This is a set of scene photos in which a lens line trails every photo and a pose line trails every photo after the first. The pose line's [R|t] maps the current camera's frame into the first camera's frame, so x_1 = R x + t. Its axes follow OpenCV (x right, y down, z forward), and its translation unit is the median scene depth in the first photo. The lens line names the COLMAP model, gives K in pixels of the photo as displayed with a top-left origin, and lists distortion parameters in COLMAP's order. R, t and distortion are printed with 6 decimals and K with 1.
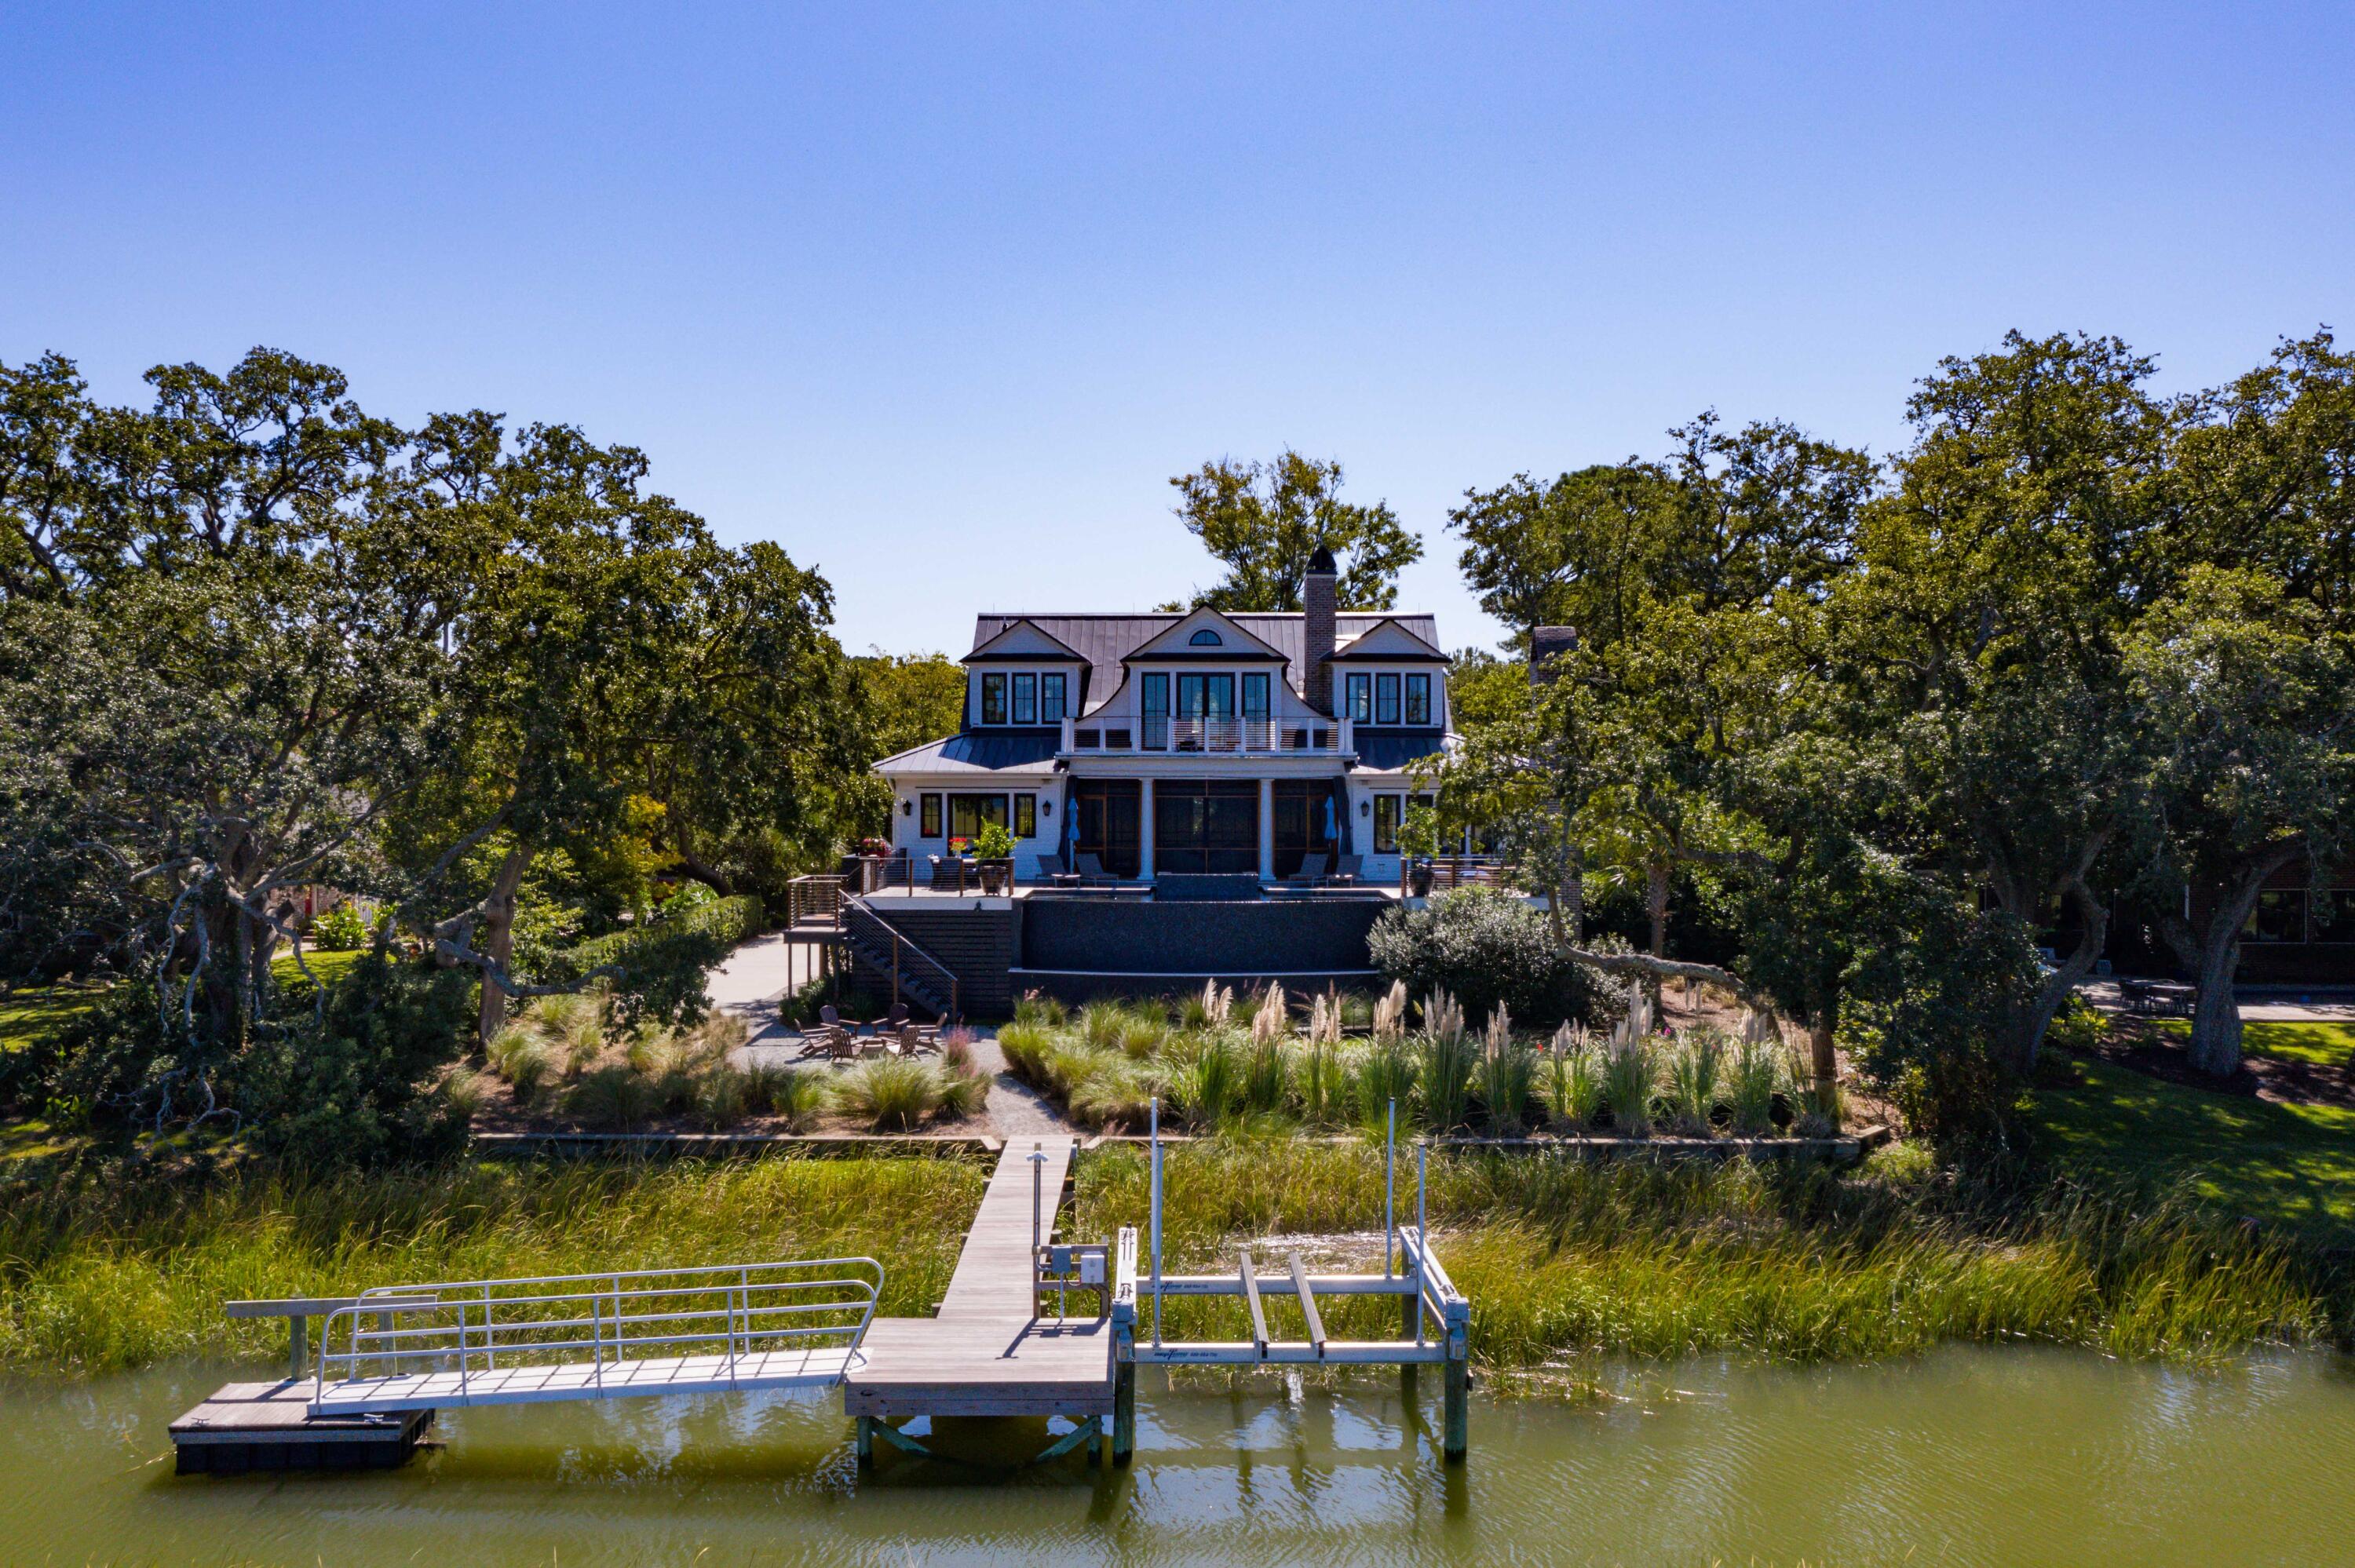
lens RADIAL K [[1877.6, 0, 1184.4], [0, 1877.6, 813.4], [0, 0, 1]] dist [0.001659, 0.010326]
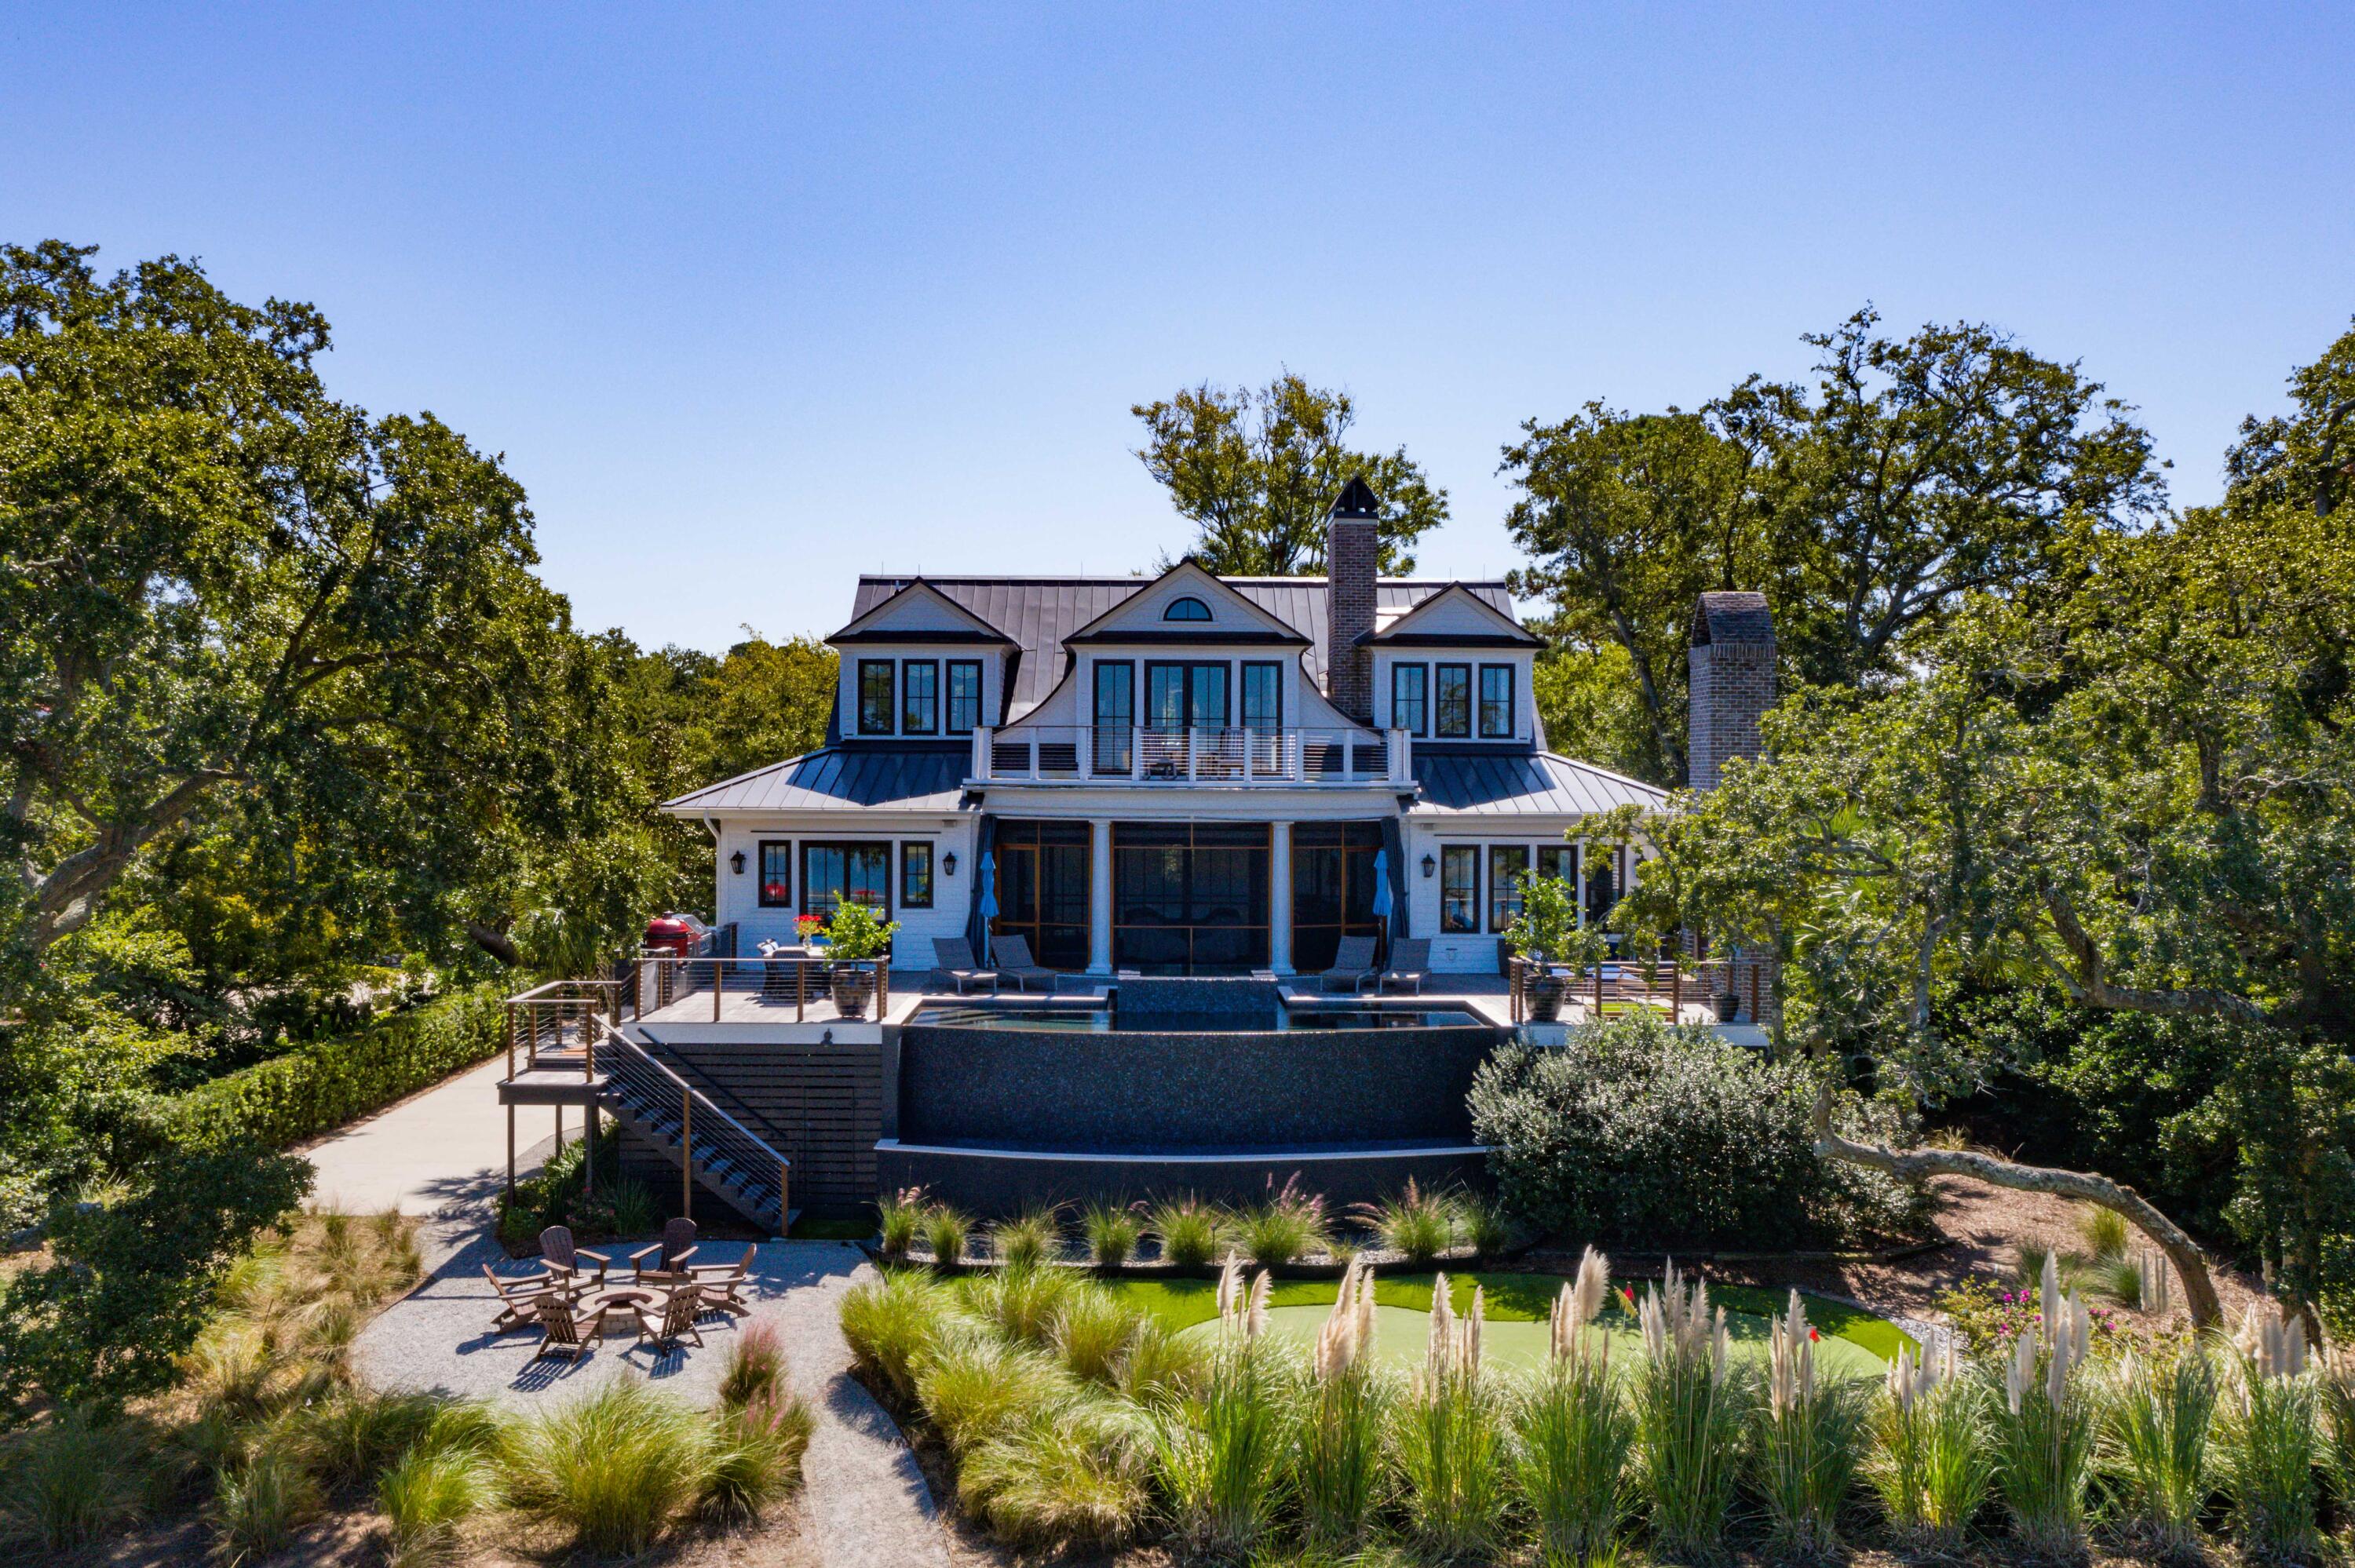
lens RADIAL K [[1877.6, 0, 1184.4], [0, 1877.6, 813.4], [0, 0, 1]] dist [0.001659, 0.010326]
pose [[0.999533, 0.003825, 0.030327, -0.010649], [-0.003927, 0.999987, 0.003319, -0.023003], [-0.030314, -0.003436, 0.999535, 0.335389]]
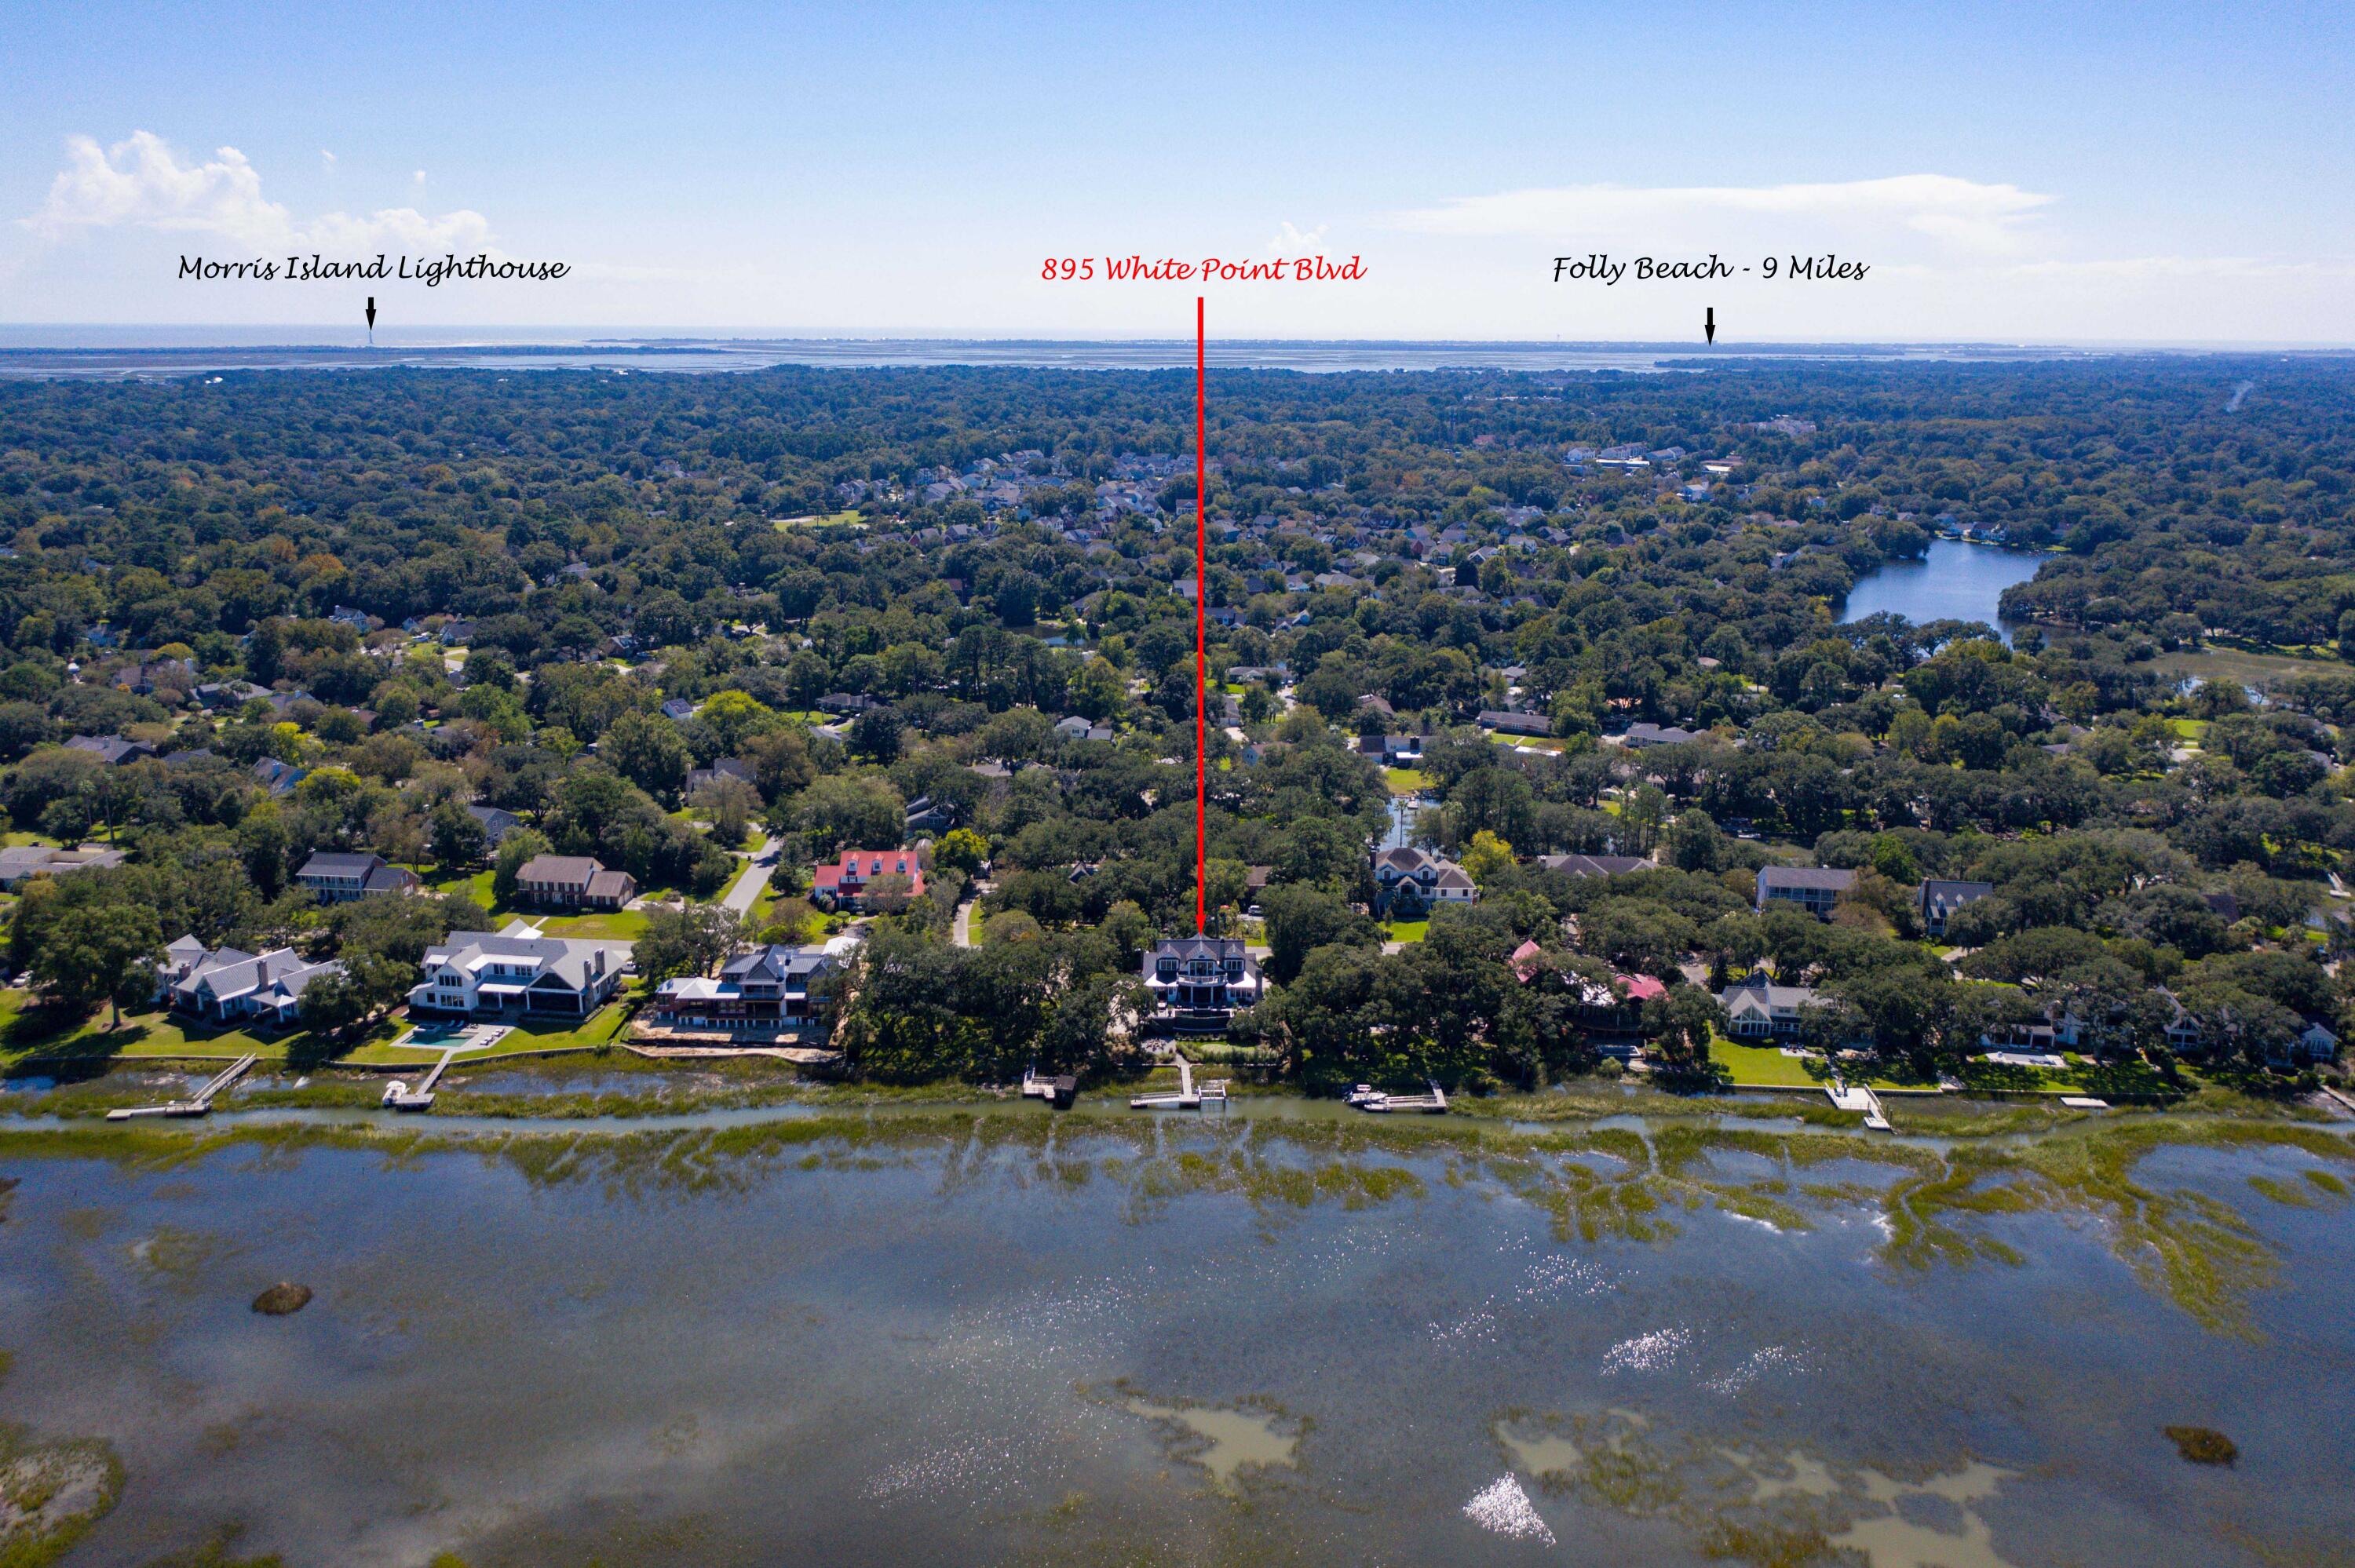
lens RADIAL K [[1877.6, 0, 1184.4], [0, 1877.6, 813.4], [0, 0, 1]] dist [0.001659, 0.010326]
pose [[0.999789, -0.000491, 0.020537, -0.165424], [-0.004512, 0.970054, 0.242849, -1.981626], [-0.020042, -0.242891, 0.969847, -4.610513]]
